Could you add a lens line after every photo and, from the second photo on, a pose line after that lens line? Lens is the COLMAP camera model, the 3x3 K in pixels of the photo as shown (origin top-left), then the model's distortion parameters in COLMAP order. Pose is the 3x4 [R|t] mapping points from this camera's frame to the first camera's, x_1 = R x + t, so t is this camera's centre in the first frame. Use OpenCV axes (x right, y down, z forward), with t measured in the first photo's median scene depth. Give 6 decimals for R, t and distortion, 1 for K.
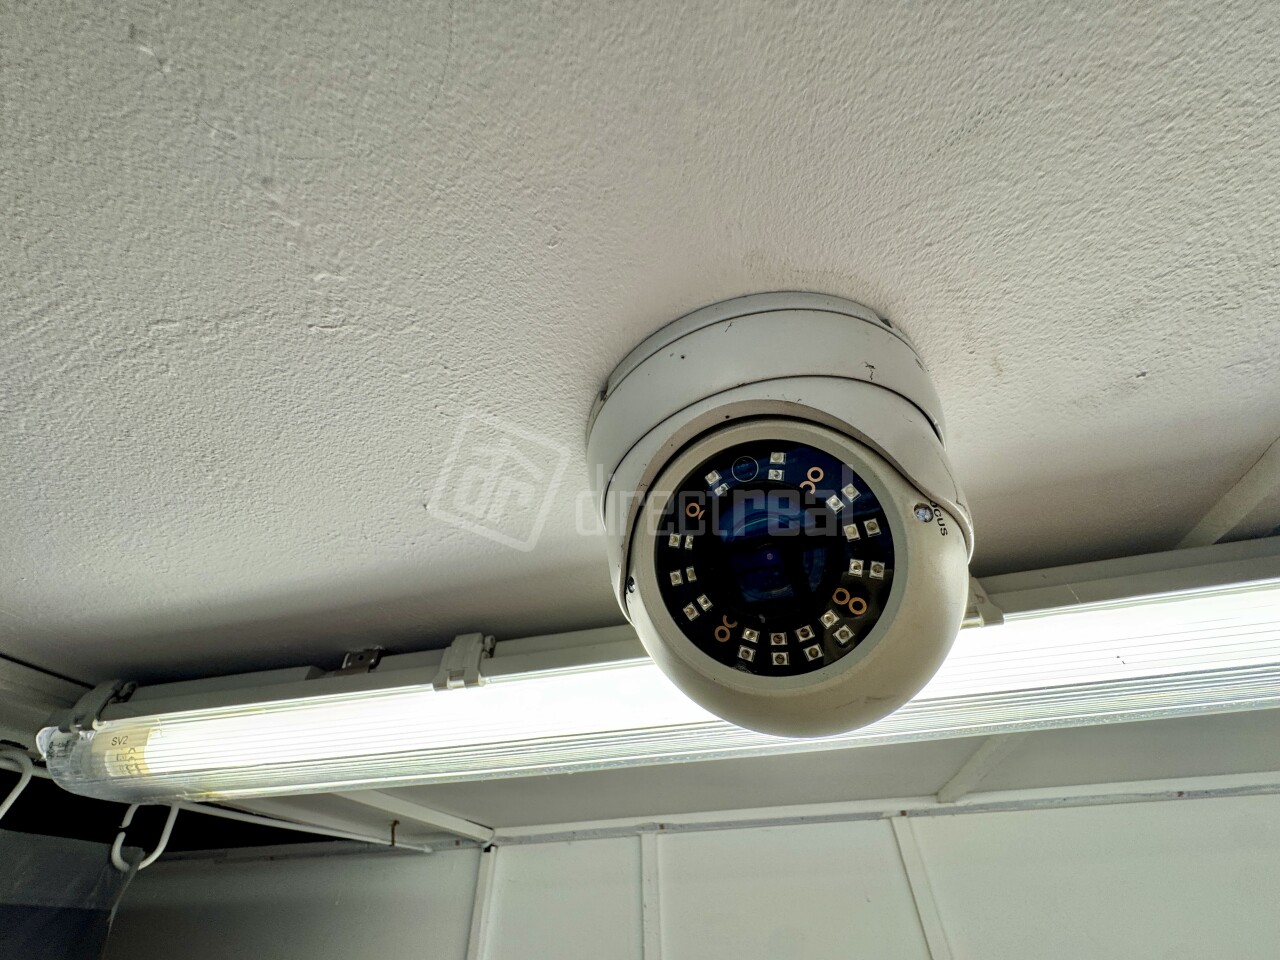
lens RADIAL K [[510.4, 0, 640.0], [0, 510.4, 480.0], [0, 0, 1]] dist [-0.004069, 0.000153]
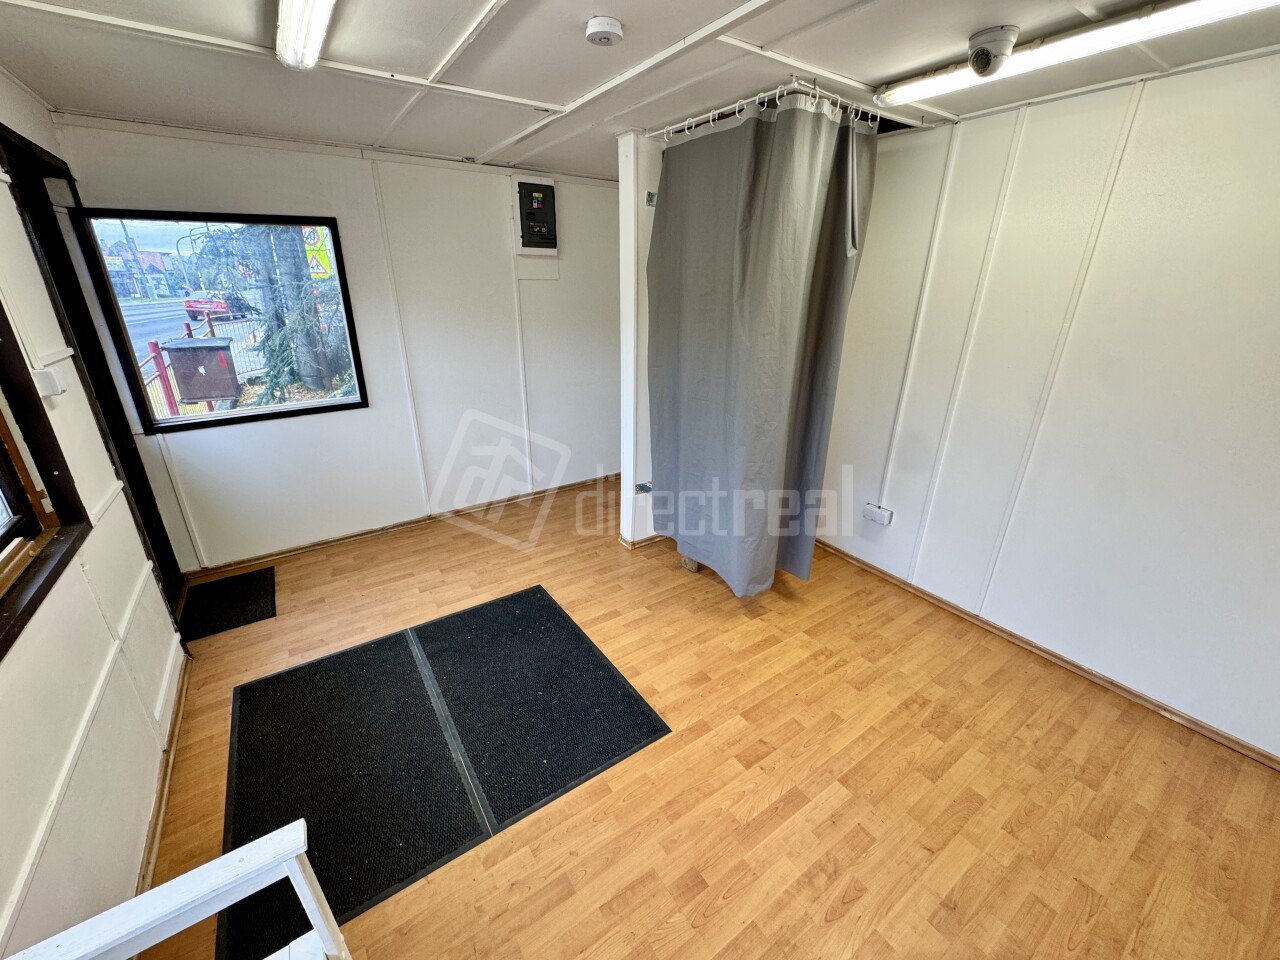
lens RADIAL K [[510.4, 0, 640.0], [0, 510.4, 480.0], [0, 0, 1]] dist [-0.004069, 0.000153]
pose [[0.732641, 0.279907, -0.620395, 0.791911], [0.438114, 0.503615, 0.744599, -1.265816], [0.520858, -0.817328, 0.246337, -2.452607]]
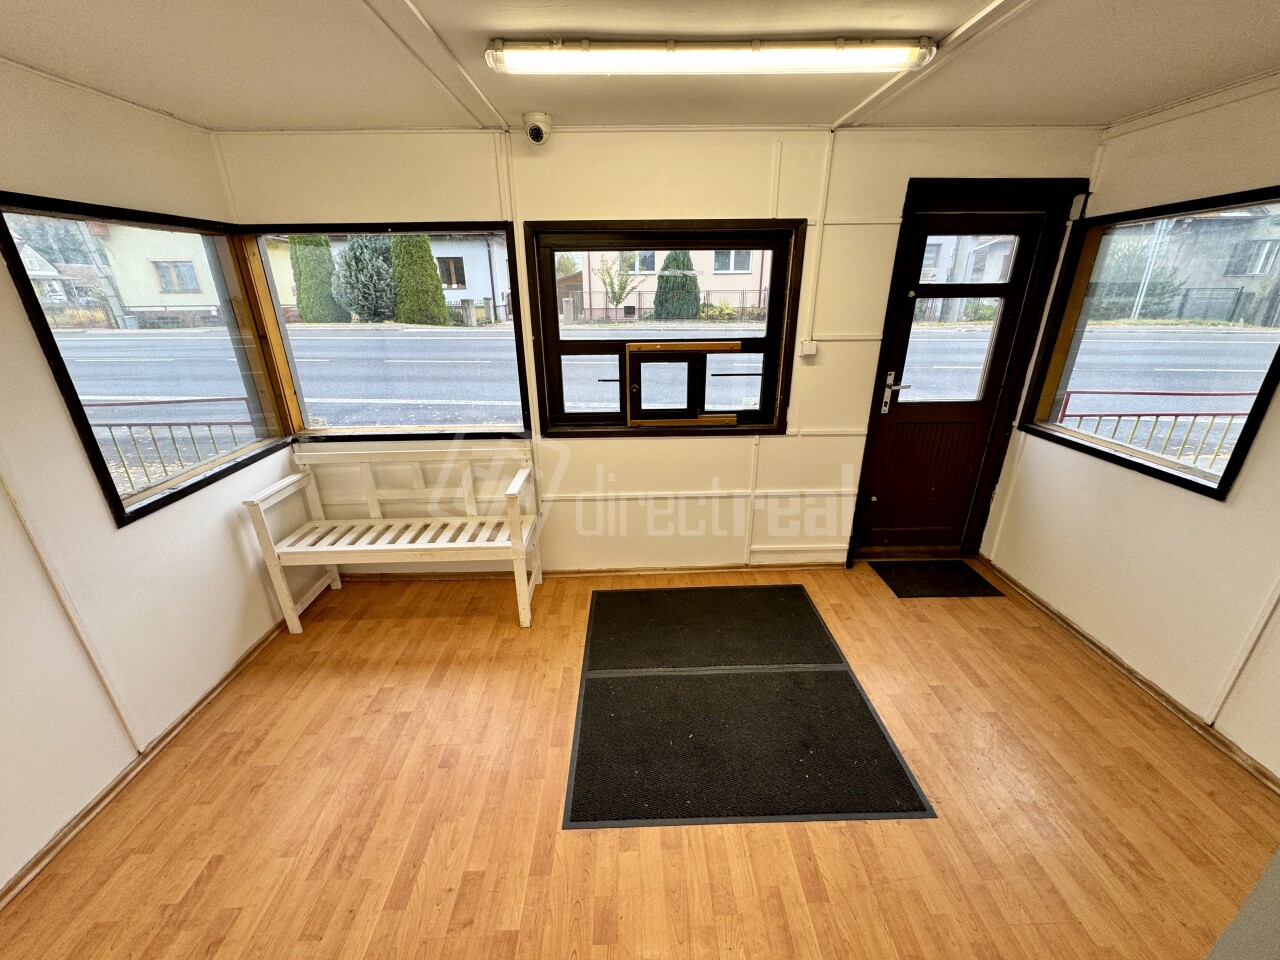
lens RADIAL K [[510.4, 0, 640.0], [0, 510.4, 480.0], [0, 0, 1]] dist [-0.004069, 0.000153]
pose [[-0.969587, 0.124393, -0.210777, -0.428717], [0.192479, 0.919491, -0.342766, 0.890109], [0.151170, -0.372911, -0.915470, -0.103189]]
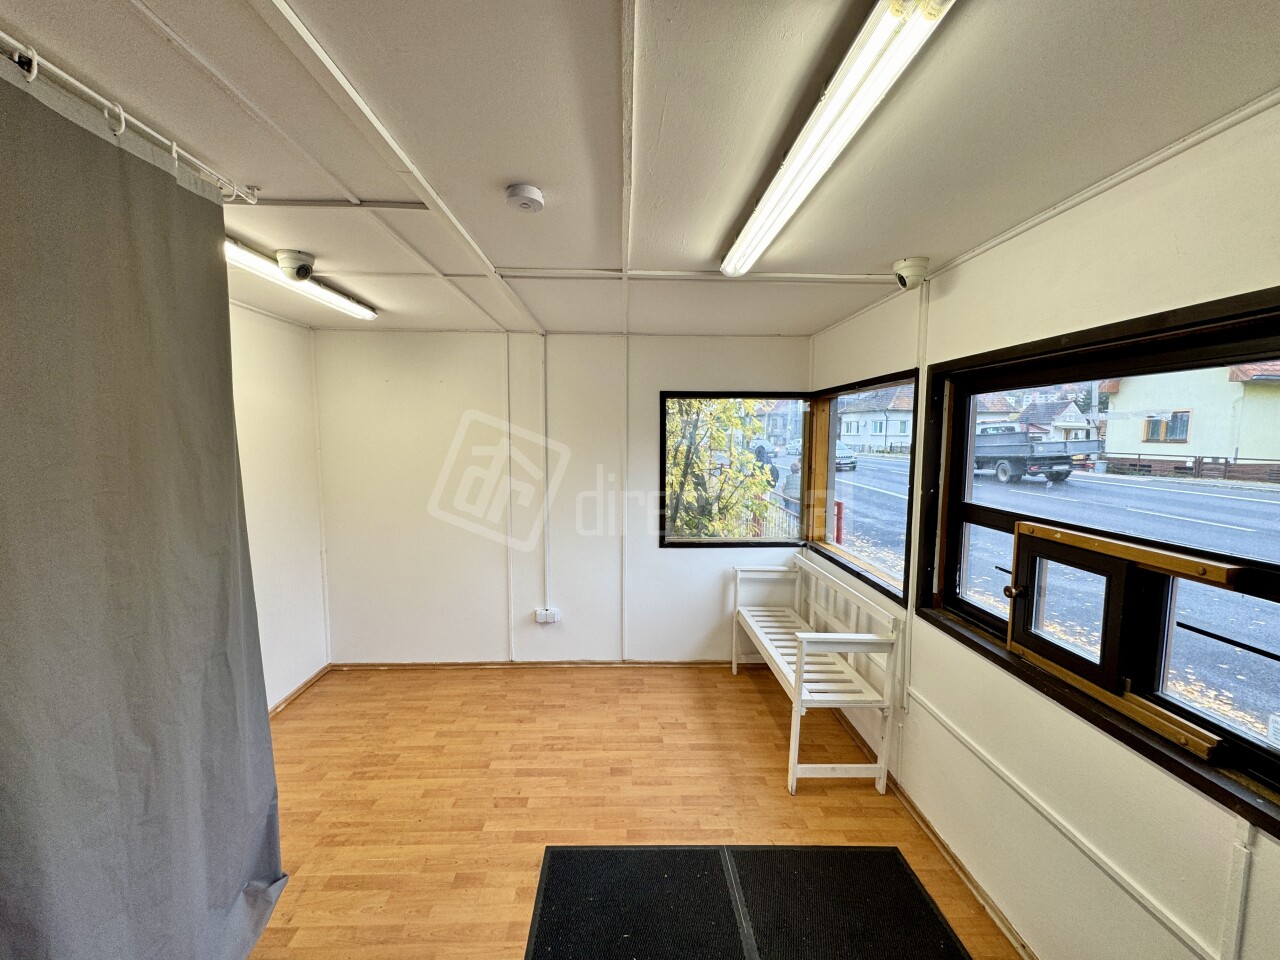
lens RADIAL K [[510.4, 0, 640.0], [0, 510.4, 480.0], [0, 0, 1]] dist [-0.004069, 0.000153]
pose [[-0.251276, -0.058882, 0.966123, -3.043378], [-0.655388, 0.744867, -0.125061, 0.010866], [-0.712269, -0.664610, -0.225757, -1.210691]]
